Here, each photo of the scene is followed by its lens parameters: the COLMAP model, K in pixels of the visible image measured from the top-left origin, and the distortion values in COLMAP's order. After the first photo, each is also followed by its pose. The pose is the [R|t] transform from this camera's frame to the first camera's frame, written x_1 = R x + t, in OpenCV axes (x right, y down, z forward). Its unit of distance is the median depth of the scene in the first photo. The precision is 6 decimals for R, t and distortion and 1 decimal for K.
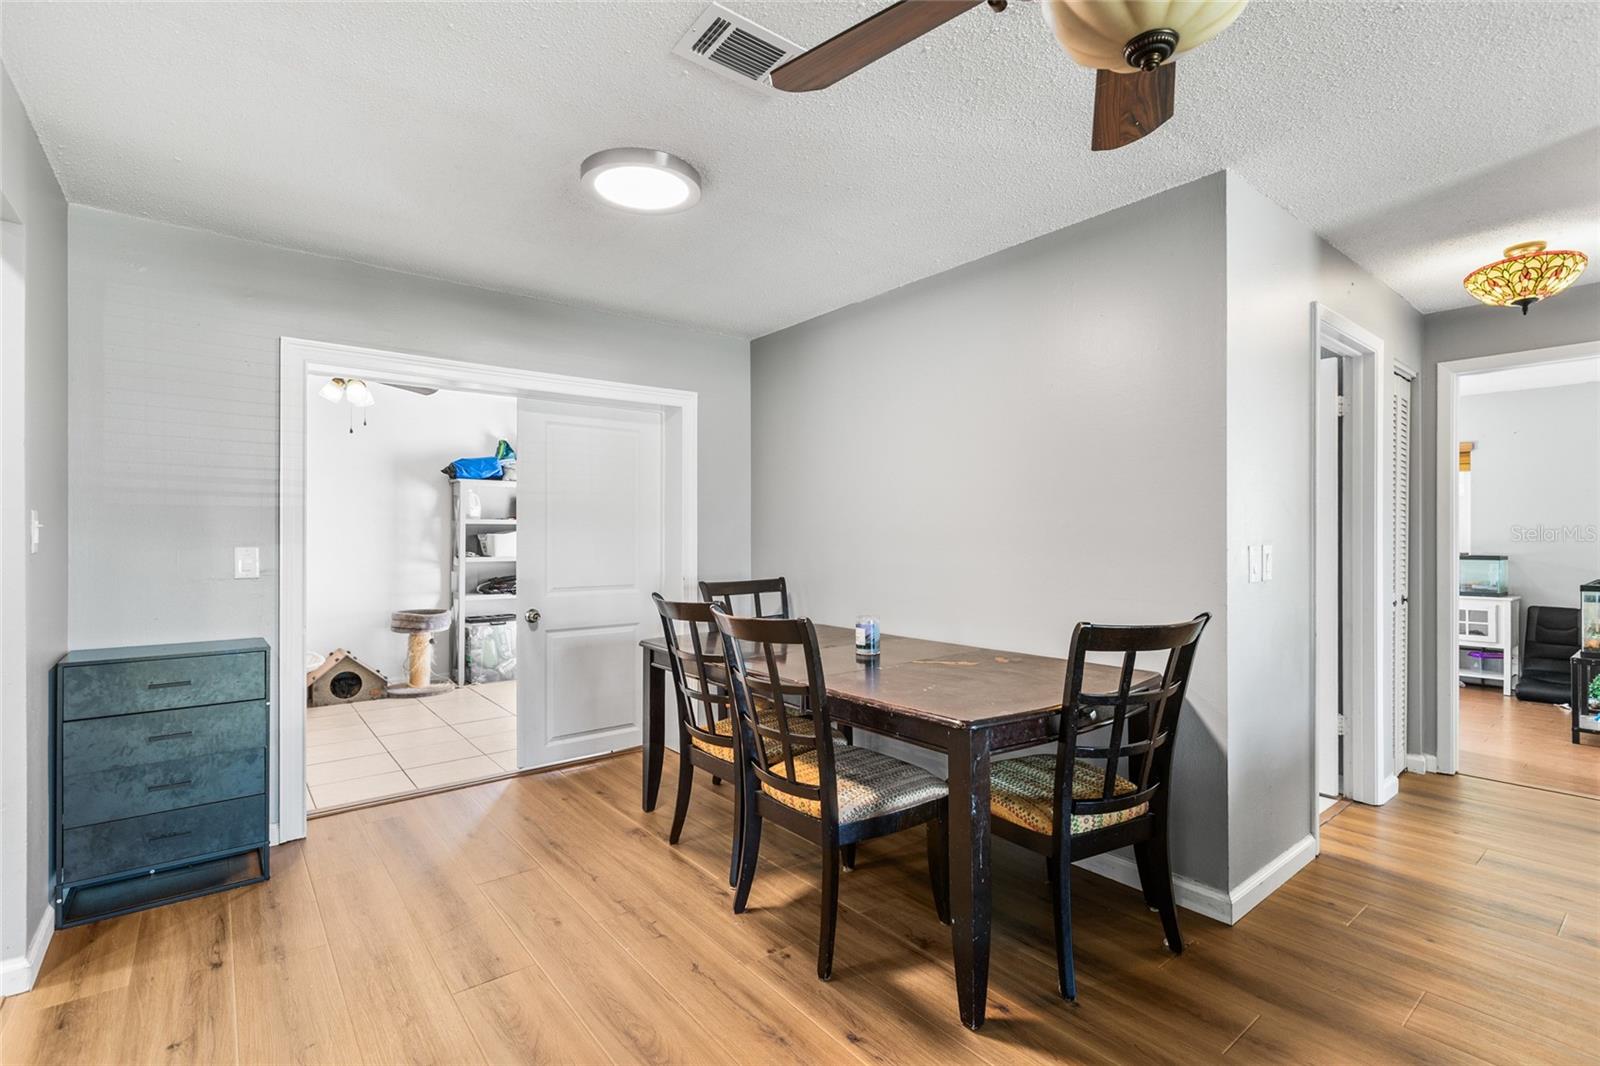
lens RADIAL K [[715.3, 0, 797.4], [0, 715.3, 541.8], [0, 0, 1]] dist [0.008452, -0.002921]
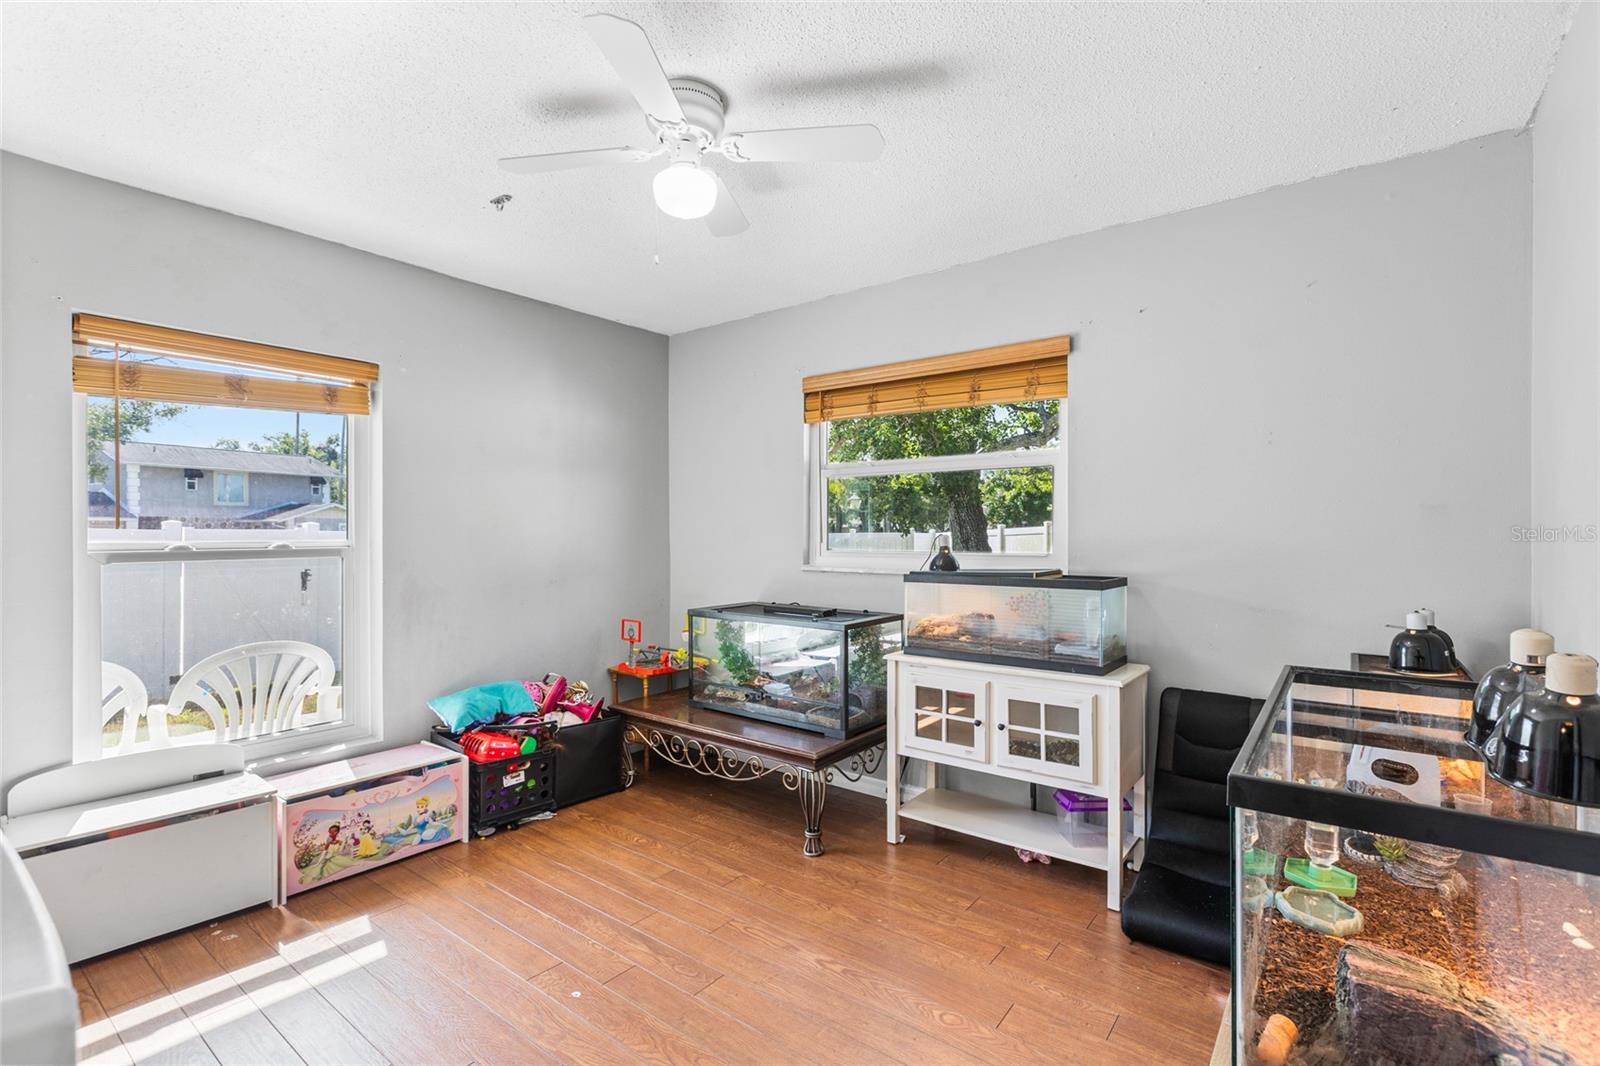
lens RADIAL K [[715.3, 0, 801.6], [0, 715.3, 535.7], [0, 0, 1]] dist [0.008452, -0.002921]
pose [[0.970929, 0.004823, 0.239319, 0.695405], [-0.003417, 0.999974, -0.006290, -0.003123], [-0.239344, 0.005289, 0.970921, 0.622237]]
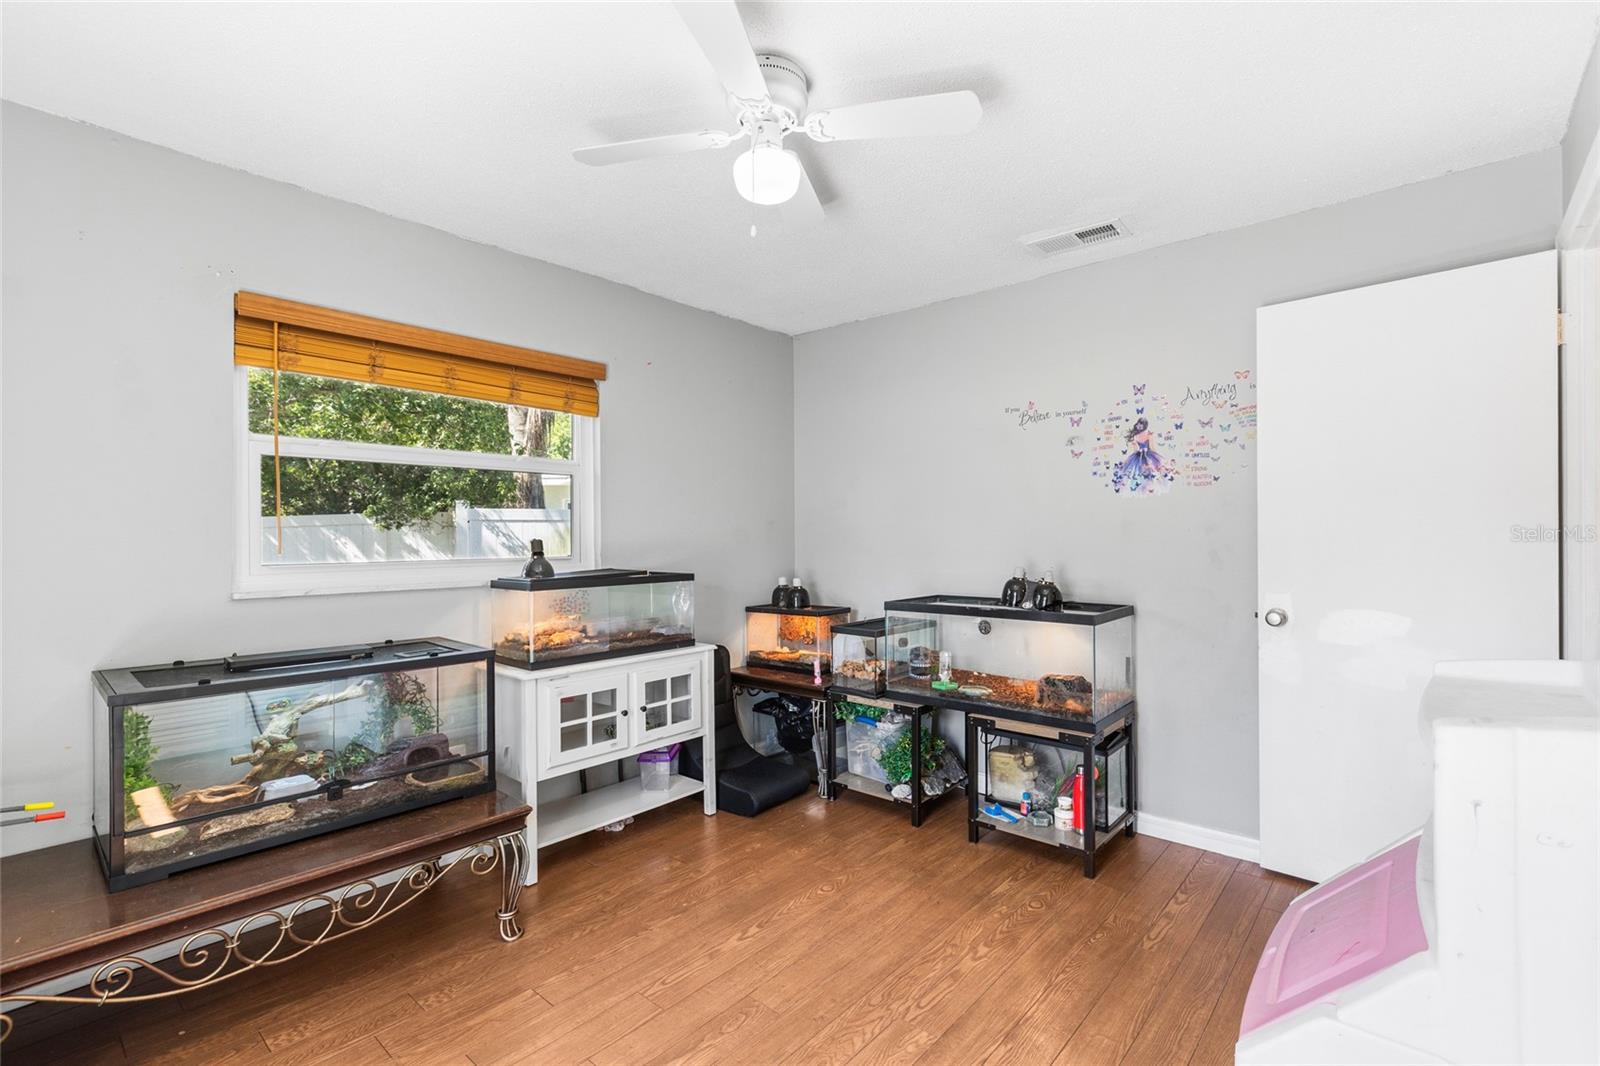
lens RADIAL K [[715.3, 0, 805.1], [0, 715.3, 539.3], [0, 0, 1]] dist [0.008452, -0.002921]
pose [[-0.162801, 0.000862, 0.986659, 0.404084], [0.014067, 0.999900, 0.001448, -0.005776], [-0.986559, 0.014115, -0.162797, 0.999753]]
